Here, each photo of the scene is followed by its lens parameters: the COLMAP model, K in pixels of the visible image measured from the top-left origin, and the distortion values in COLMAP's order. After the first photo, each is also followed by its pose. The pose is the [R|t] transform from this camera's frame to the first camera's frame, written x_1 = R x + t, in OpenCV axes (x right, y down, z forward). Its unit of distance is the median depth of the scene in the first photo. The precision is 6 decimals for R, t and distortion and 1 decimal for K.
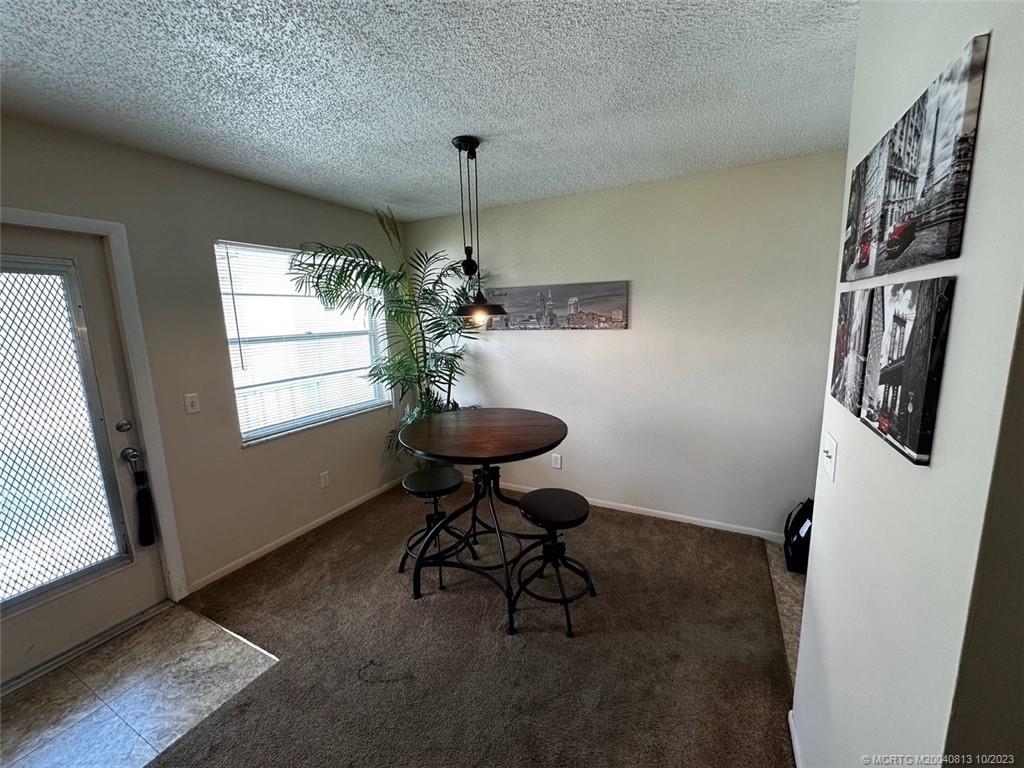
lens RADIAL K [[406.2, 0, 510.0], [0, 406.2, 383.0], [0, 0, 1]] dist [-0.009930, 0.000226]
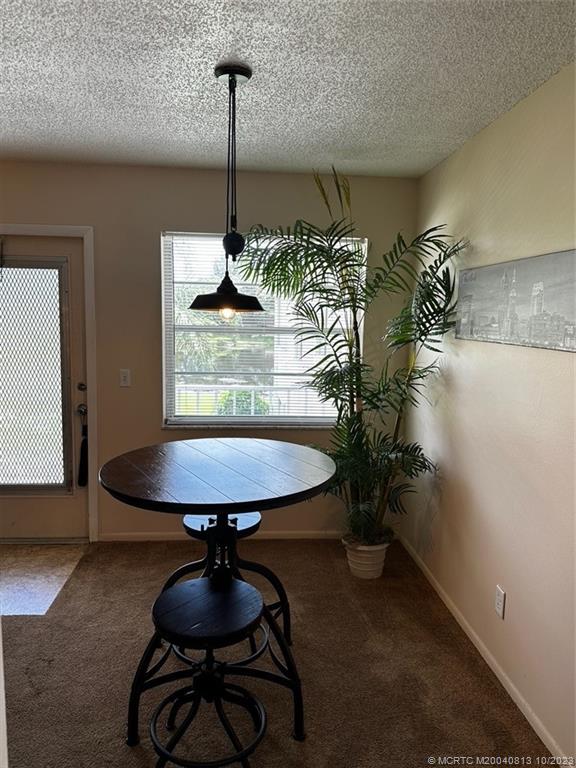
lens RADIAL K [[580.6, 0, 287.6], [0, 580.6, 383.7], [0, 0, 1]] dist [0.045404, -0.008030]
pose [[0.499709, 0.141385, -0.854577, 0.855286], [-0.175895, 0.982596, 0.059712, -0.113593], [0.848146, 0.120477, 0.515881, 0.551780]]
